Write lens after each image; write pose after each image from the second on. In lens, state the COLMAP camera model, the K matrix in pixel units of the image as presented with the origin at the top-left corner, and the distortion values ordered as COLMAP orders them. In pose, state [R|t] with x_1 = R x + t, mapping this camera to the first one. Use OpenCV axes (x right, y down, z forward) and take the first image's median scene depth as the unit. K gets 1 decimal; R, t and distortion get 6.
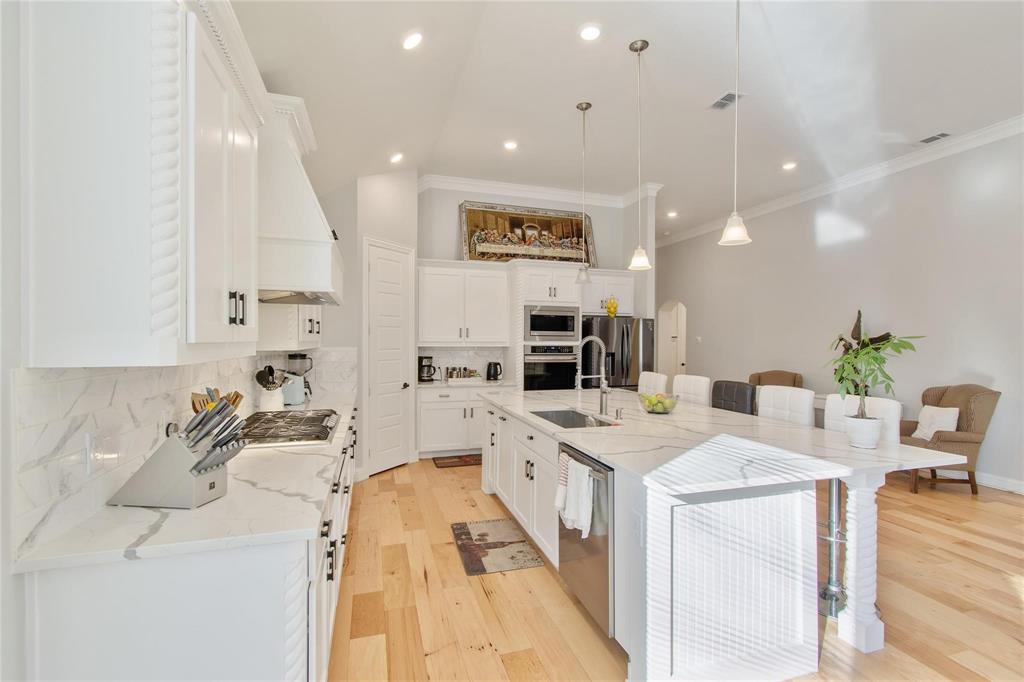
lens RADIAL K [[457.3, 0, 512.0], [0, 457.3, 341.0], [0, 0, 1]] dist [0.002237, 0.000825]
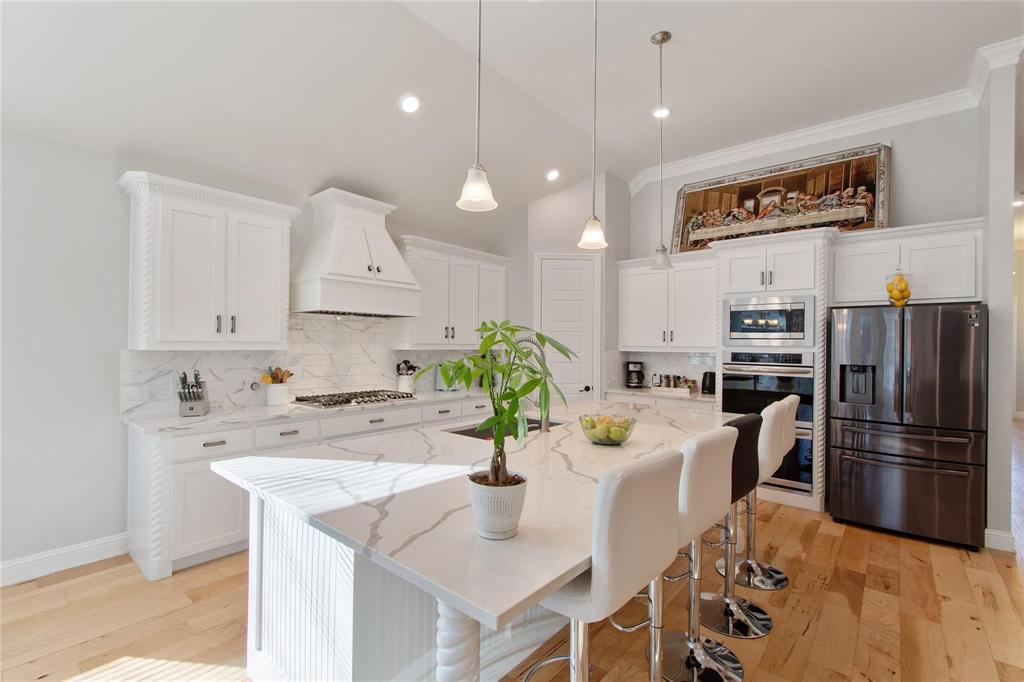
lens RADIAL K [[445.3, 0, 524.1], [0, 445.3, 340.6], [0, 0, 1]] dist [-0.001244, -0.000258]
pose [[0.544971, -0.005468, -0.838437, 0.440668], [-0.009766, 0.999870, -0.012868, 0.003811], [0.838398, 0.015200, 0.544847, 0.285715]]
